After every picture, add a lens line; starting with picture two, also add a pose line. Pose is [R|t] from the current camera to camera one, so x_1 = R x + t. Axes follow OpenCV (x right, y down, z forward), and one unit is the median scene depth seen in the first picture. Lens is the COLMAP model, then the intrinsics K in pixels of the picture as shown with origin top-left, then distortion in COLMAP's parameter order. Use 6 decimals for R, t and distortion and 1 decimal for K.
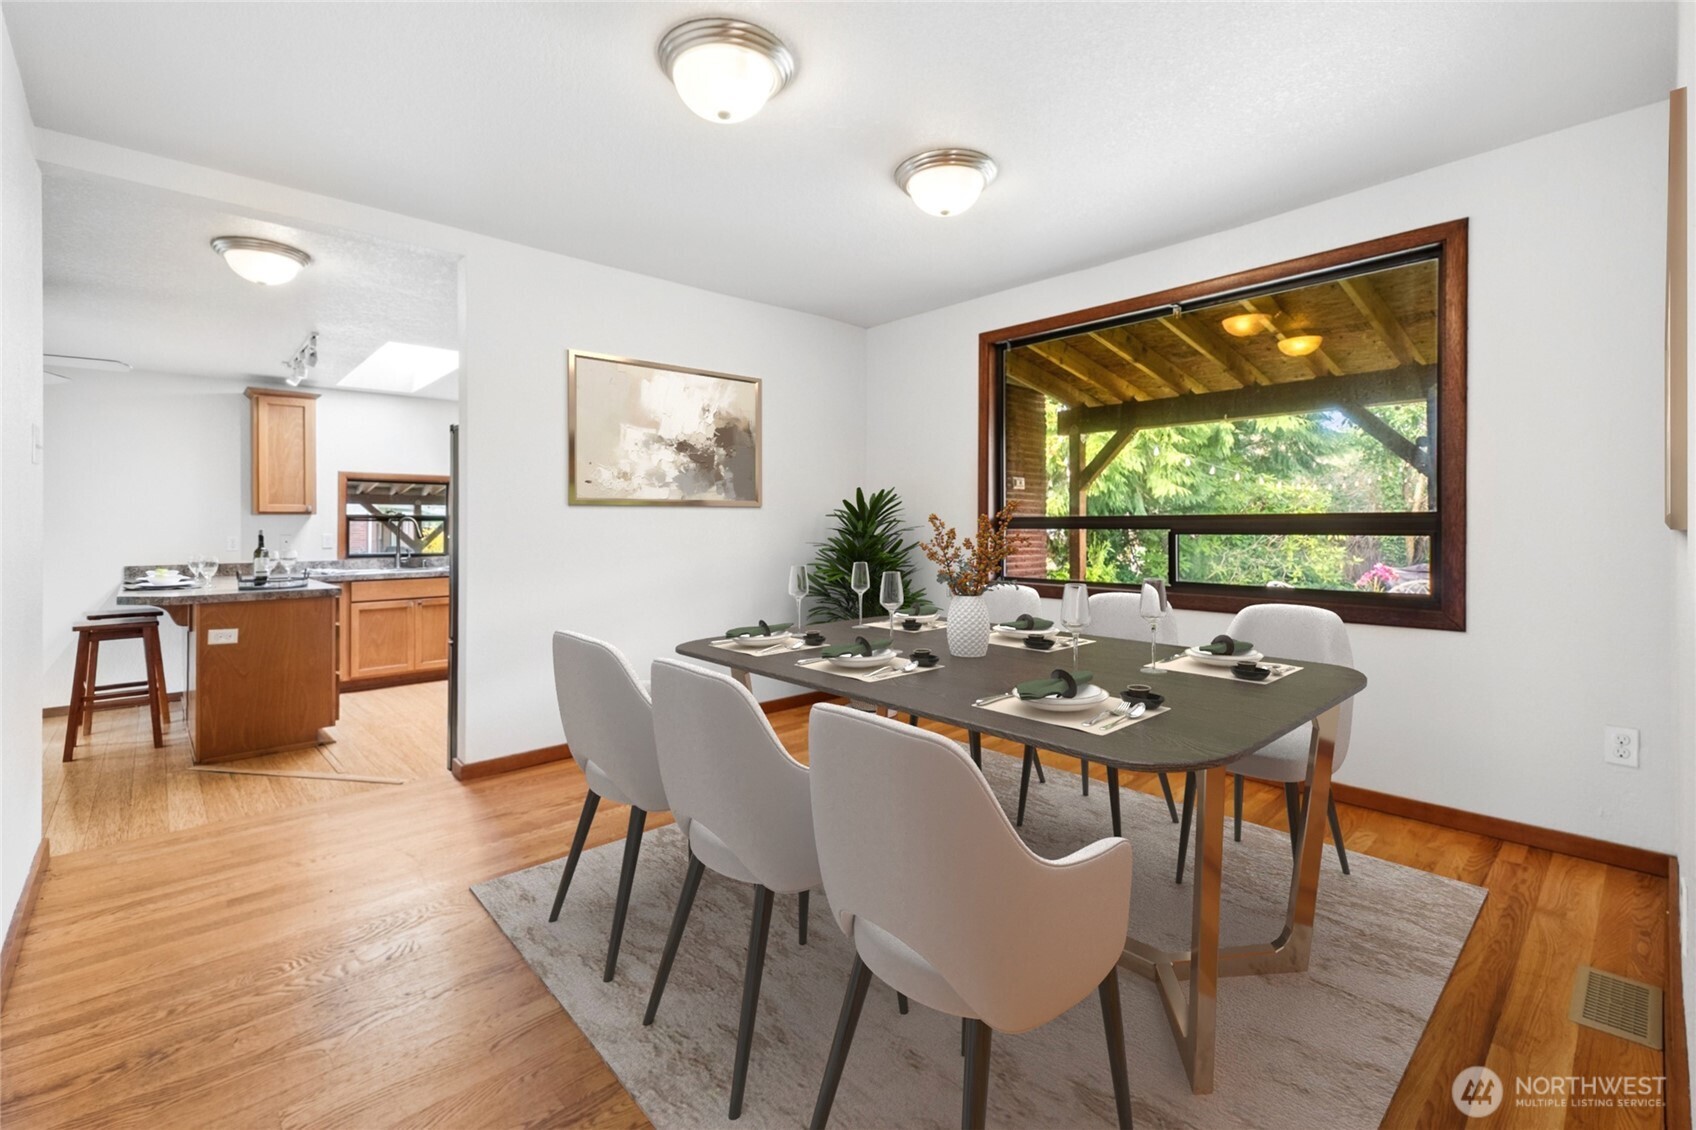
lens RADIAL K [[733.8, 0, 848.4], [0, 733.8, 528.8], [0, 0, 1]] dist [-0.060385, 0.000019]
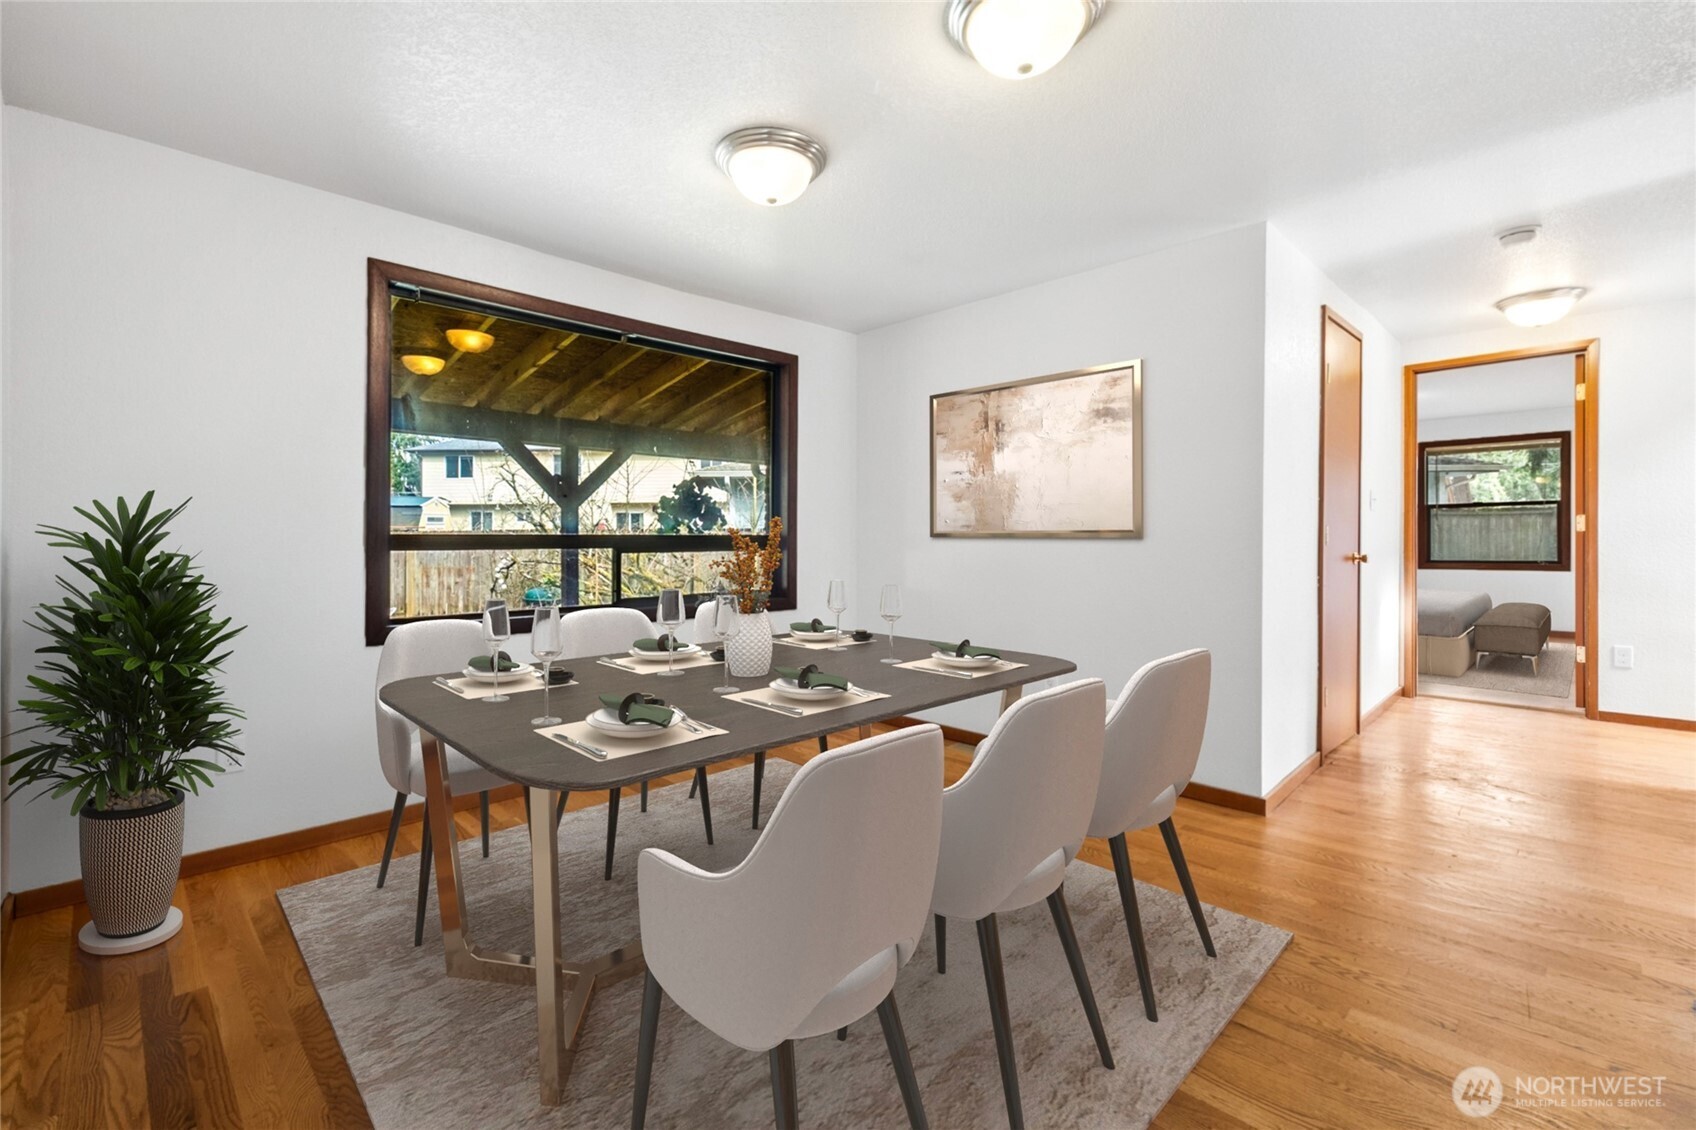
lens RADIAL K [[739.4, 0, 848.0], [0, 739.4, 565.0], [0, 0, 1]] dist [0.000582, 0.000017]
pose [[-0.056063, -0.025621, 0.998098, -0.647969], [0.009316, 0.999614, 0.026183, -0.000666], [-0.998384, 0.010766, -0.055803, 0.734495]]
